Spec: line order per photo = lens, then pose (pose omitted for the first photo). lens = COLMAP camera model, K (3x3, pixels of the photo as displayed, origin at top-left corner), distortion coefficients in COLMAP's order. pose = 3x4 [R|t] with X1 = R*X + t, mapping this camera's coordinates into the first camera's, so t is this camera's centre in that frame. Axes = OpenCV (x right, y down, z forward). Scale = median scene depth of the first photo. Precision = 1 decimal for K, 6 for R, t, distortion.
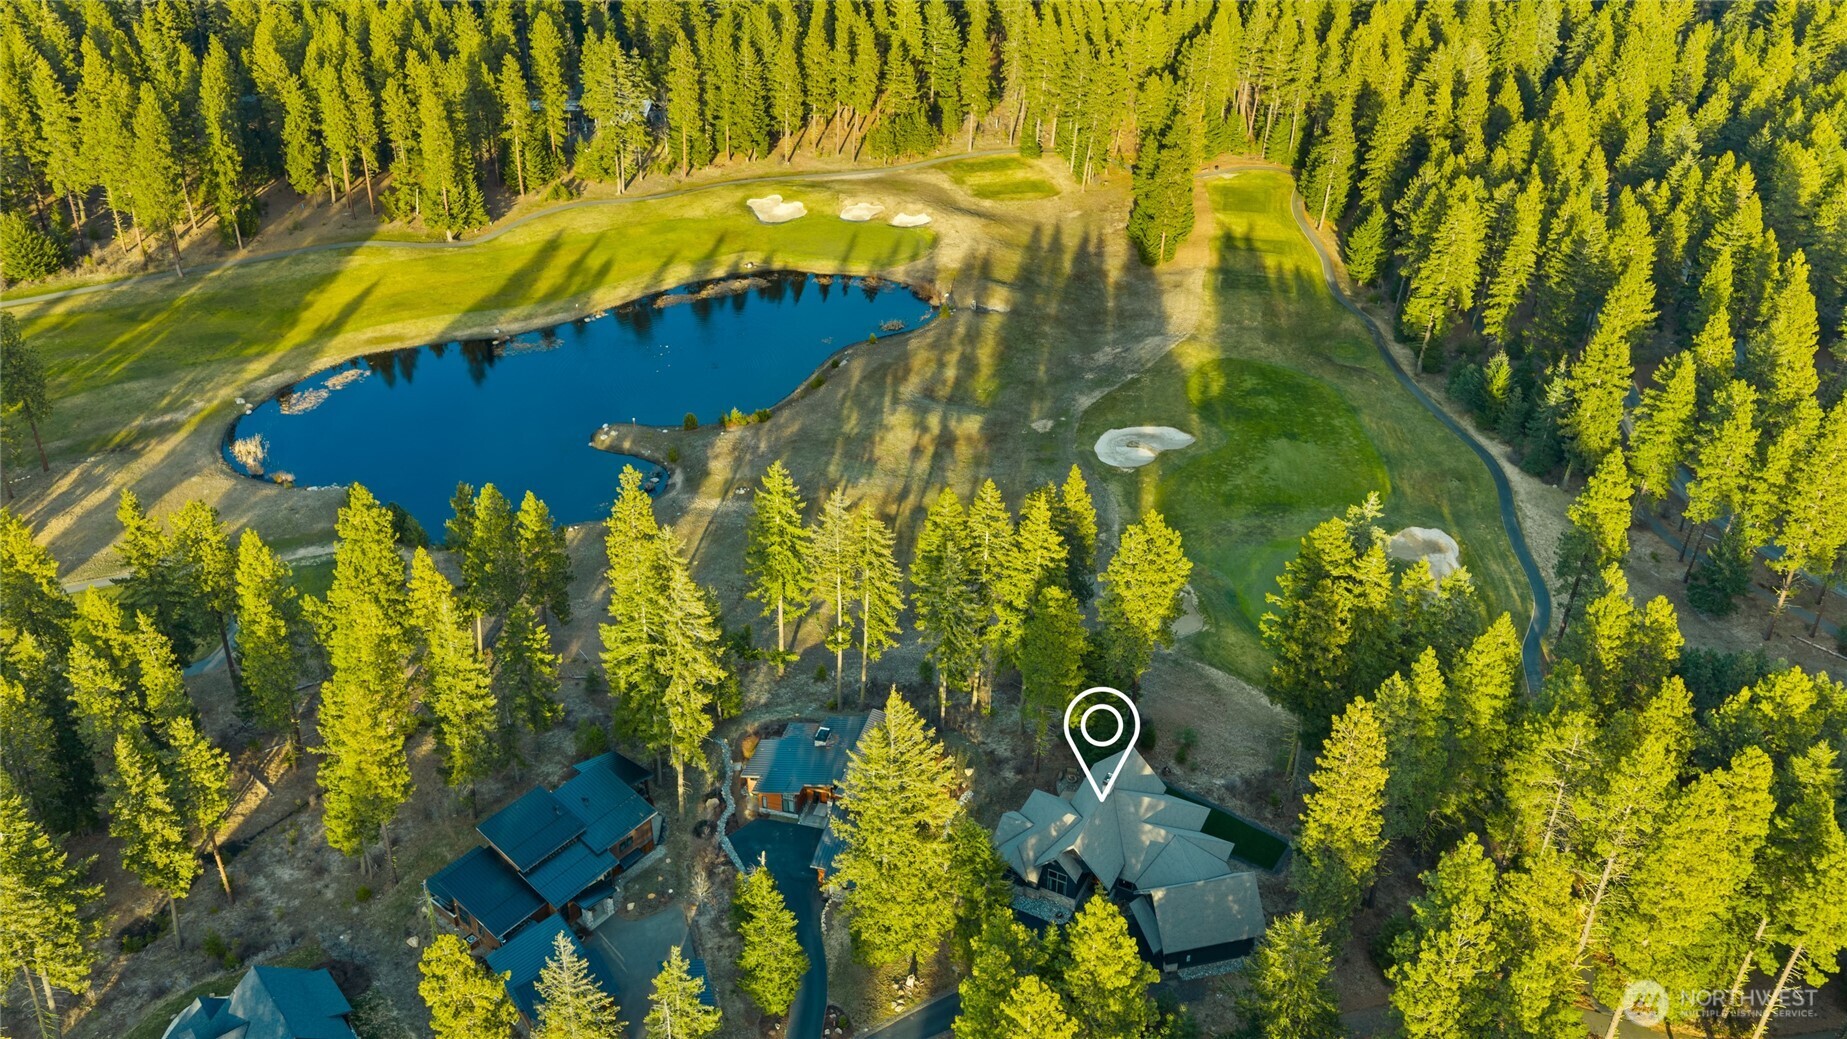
lens RADIAL K [[1505.0, 0, 925.1], [0, 1505.0, 511.4], [0, 0, 1]] dist [0.000838, -0.005660]
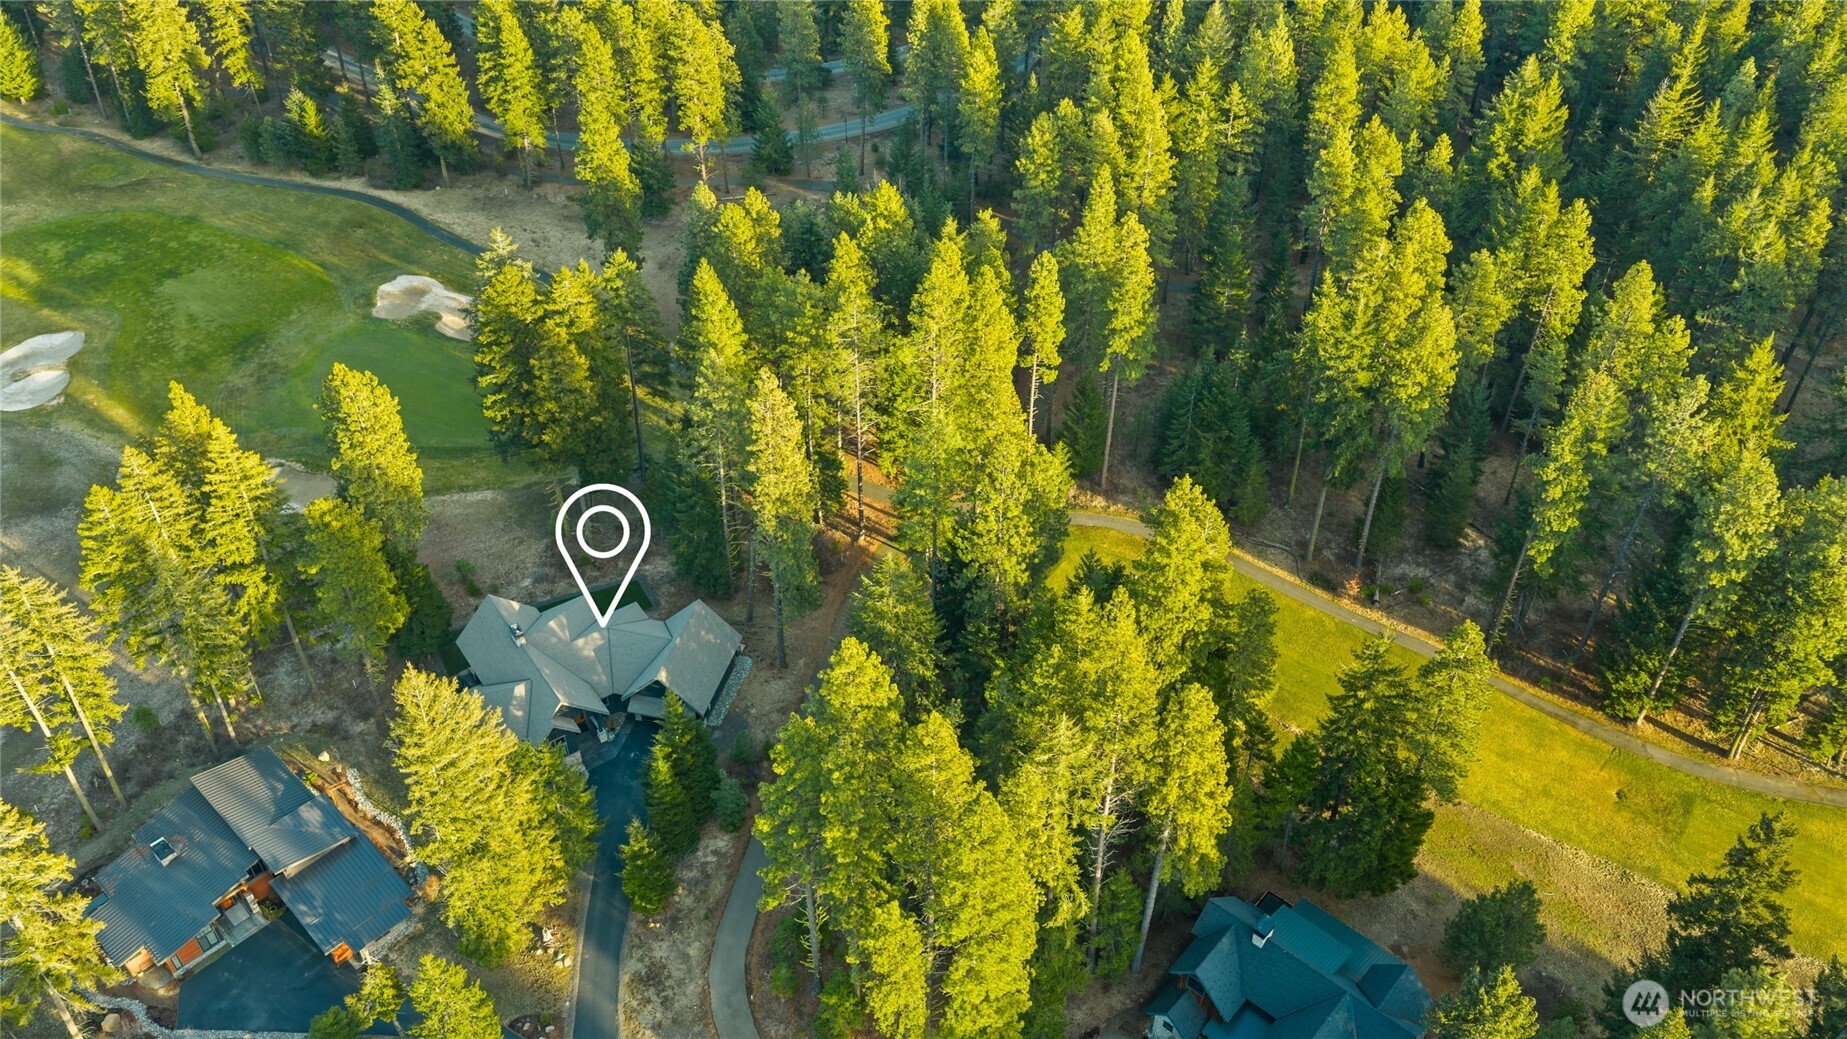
lens RADIAL K [[1505.0, 0, 922.5], [0, 1505.0, 527.7], [0, 0, 1]] dist [0.000838, -0.005660]
pose [[0.459922, -0.579223, 0.673033, -0.249868], [0.449295, 0.805568, 0.386256, -0.082397], [-0.765902, 0.124743, 0.630740, 0.172823]]
